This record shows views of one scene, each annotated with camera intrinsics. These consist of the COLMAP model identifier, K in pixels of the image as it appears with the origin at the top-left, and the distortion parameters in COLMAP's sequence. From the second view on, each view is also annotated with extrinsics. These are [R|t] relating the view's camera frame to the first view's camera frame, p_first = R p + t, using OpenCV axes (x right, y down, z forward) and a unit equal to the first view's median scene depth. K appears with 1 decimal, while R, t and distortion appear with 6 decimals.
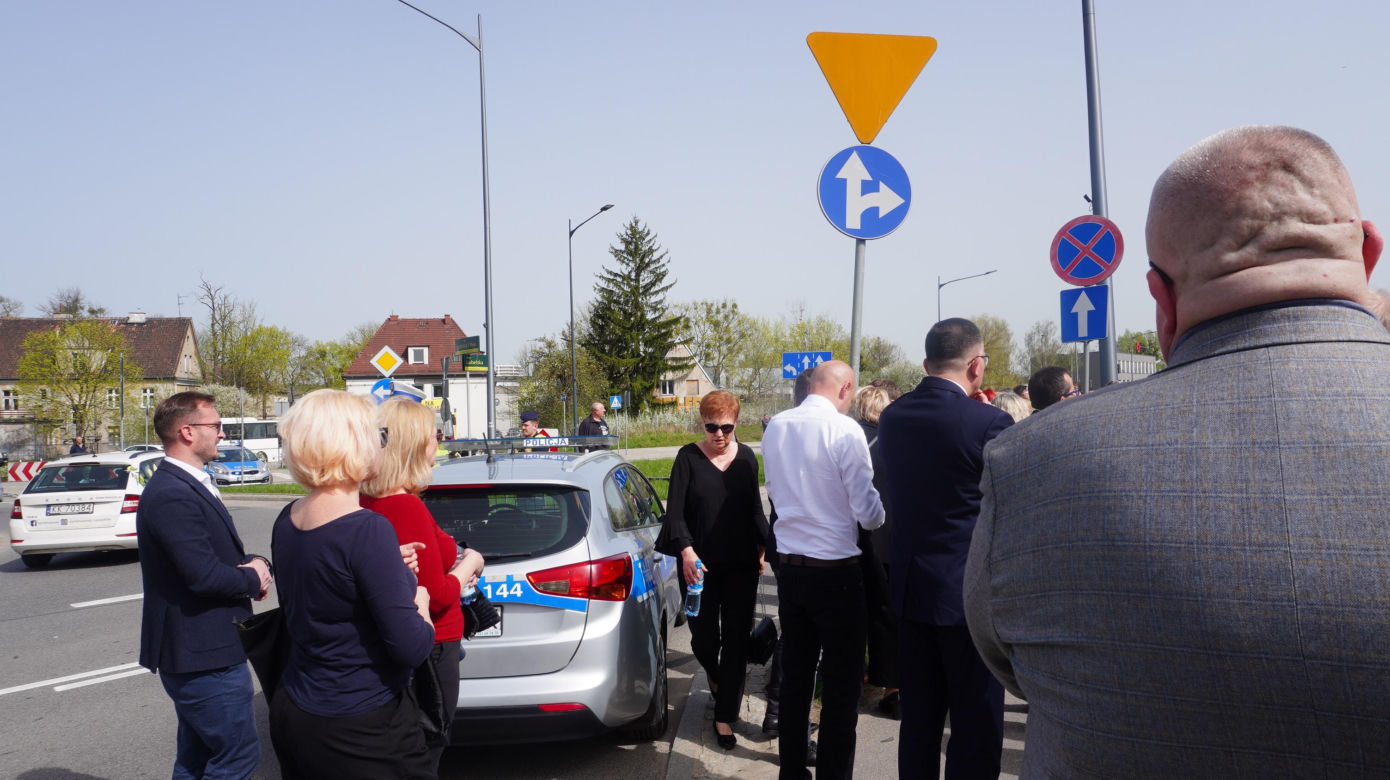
lens RADIAL K [[941.4, 0, 695.8], [0, 941.4, 387.0], [0, 0, 1]] dist [-0.046461, 0.039704]
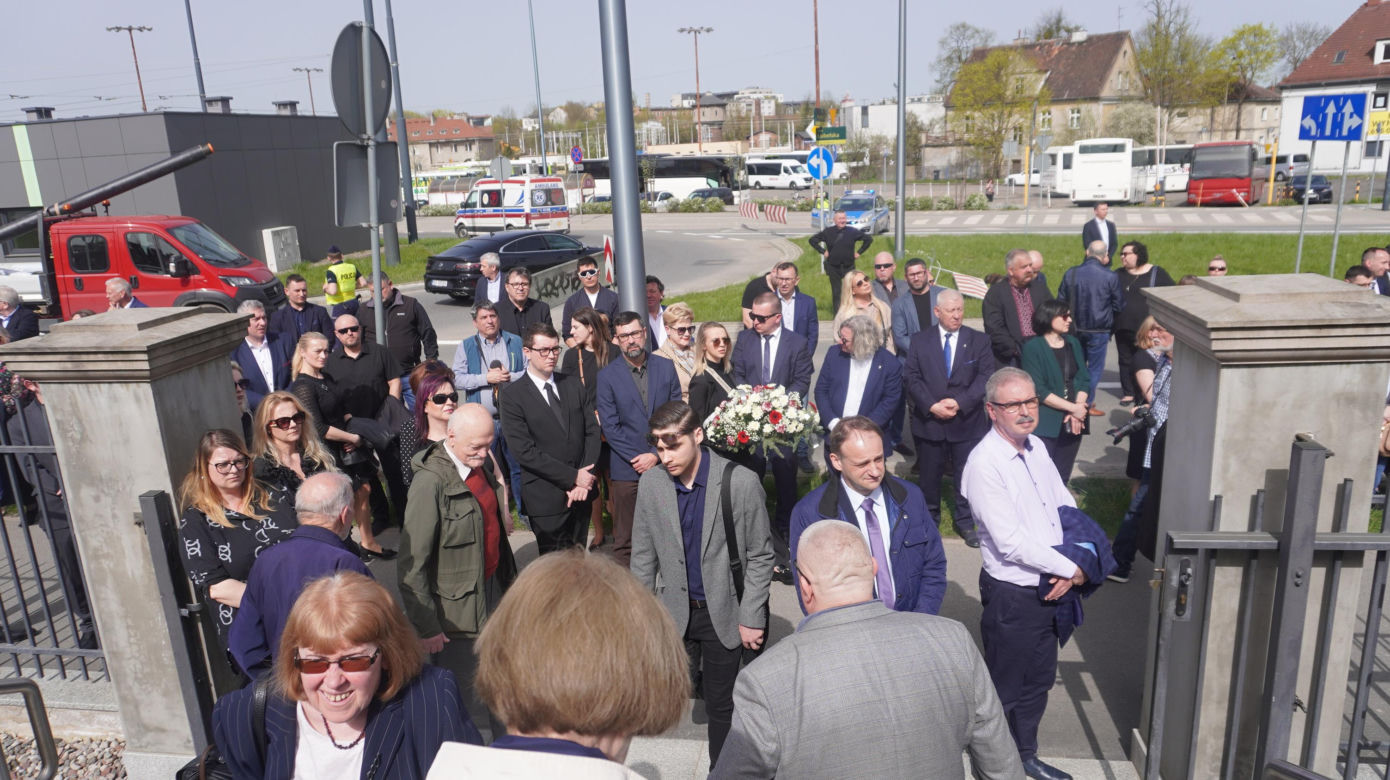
lens RADIAL K [[941.4, 0, 688.7], [0, 941.4, 385.0], [0, 0, 1]] dist [-0.046461, 0.039704]
pose [[0.488142, 0.213739, -0.846188, 0.131207], [0.056345, 0.959808, 0.274942, -0.013095], [0.870944, -0.181889, 0.456479, 0.100004]]
